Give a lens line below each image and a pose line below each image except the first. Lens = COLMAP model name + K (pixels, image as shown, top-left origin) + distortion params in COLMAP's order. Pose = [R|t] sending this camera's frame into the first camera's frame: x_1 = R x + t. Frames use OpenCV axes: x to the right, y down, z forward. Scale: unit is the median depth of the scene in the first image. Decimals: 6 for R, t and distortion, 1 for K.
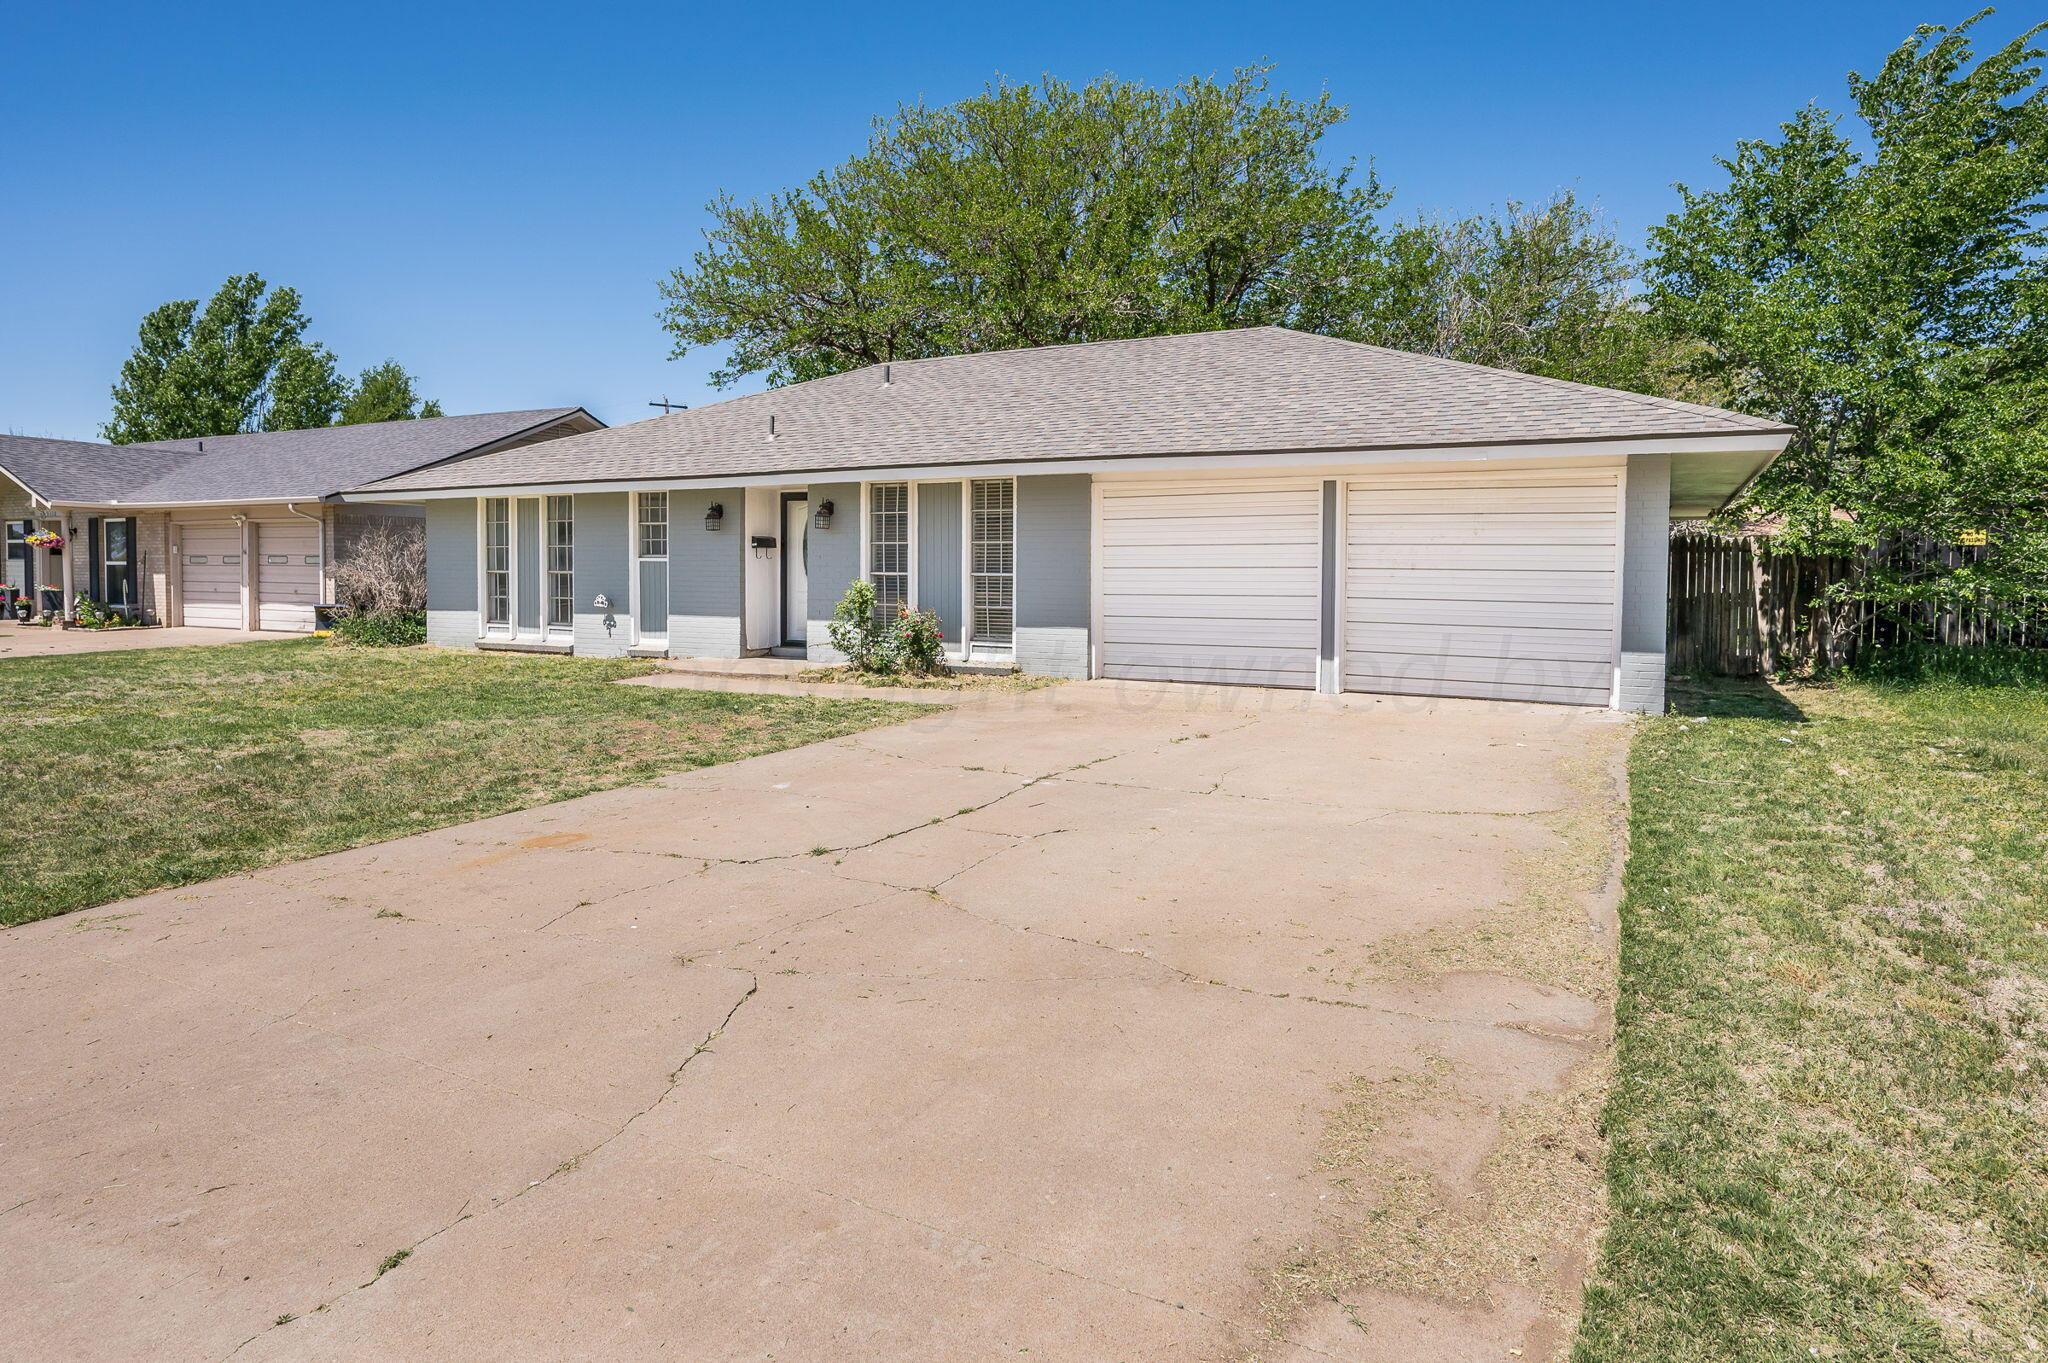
lens RADIAL K [[935.4, 0, 1024.0], [0, 935.4, 681.5], [0, 0, 1]] dist [-0.000249, -0.000108]
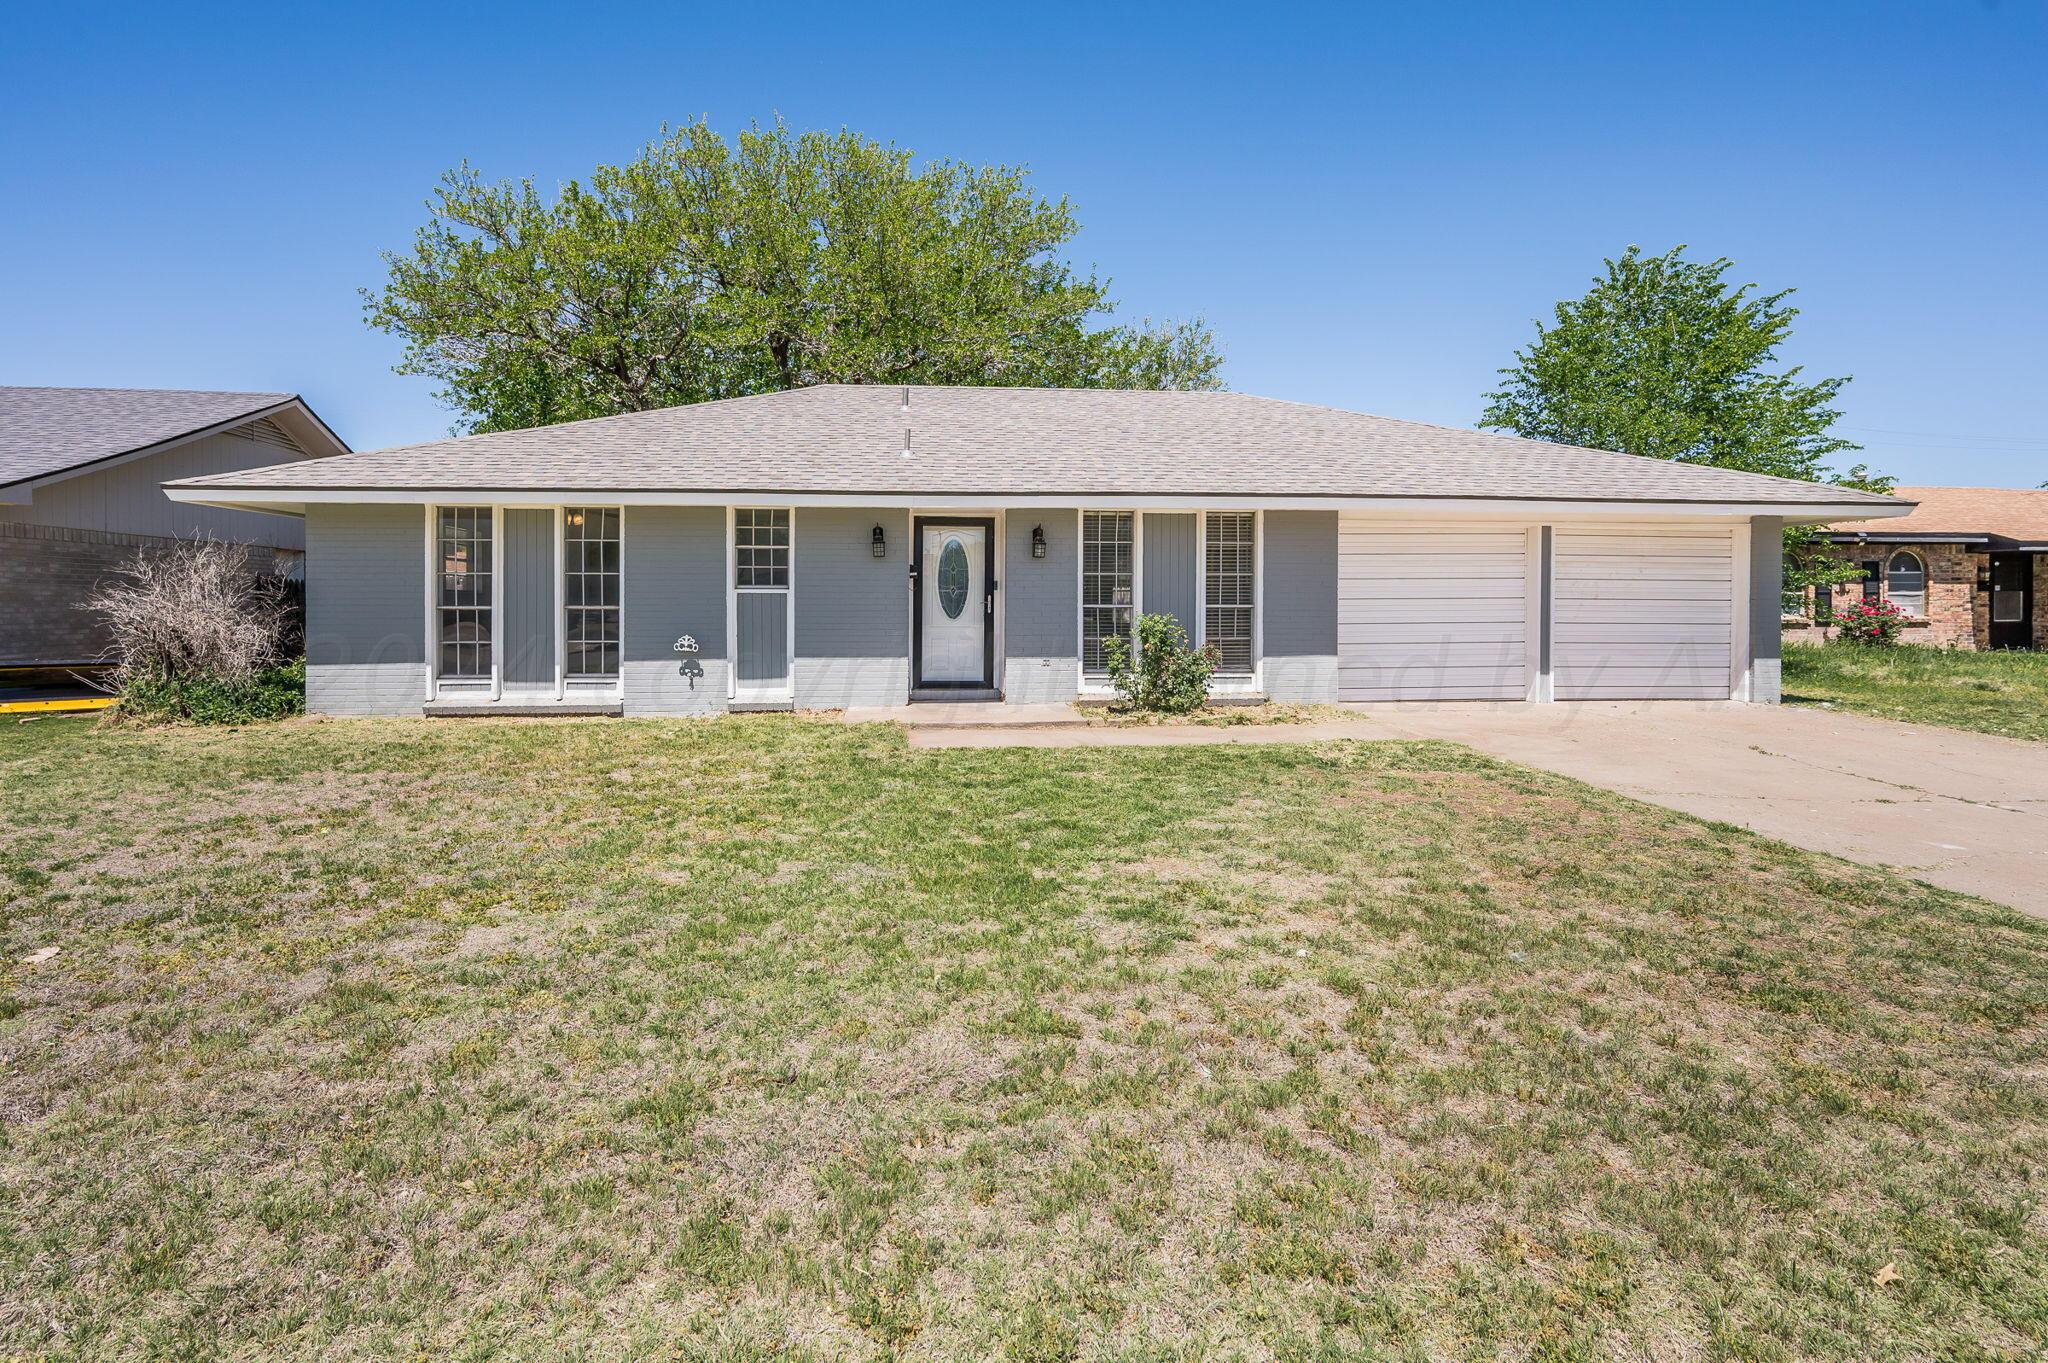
lens RADIAL K [[886.3, 0, 922.7], [0, 886.3, 633.9], [0, 0, 1]] dist [0.000311, -0.000003]
pose [[0.882835, -0.021246, 0.469203, -0.651498], [0.060194, 0.995857, -0.068165, -0.033189], [-0.465810, 0.088421, 0.880456, 0.269270]]
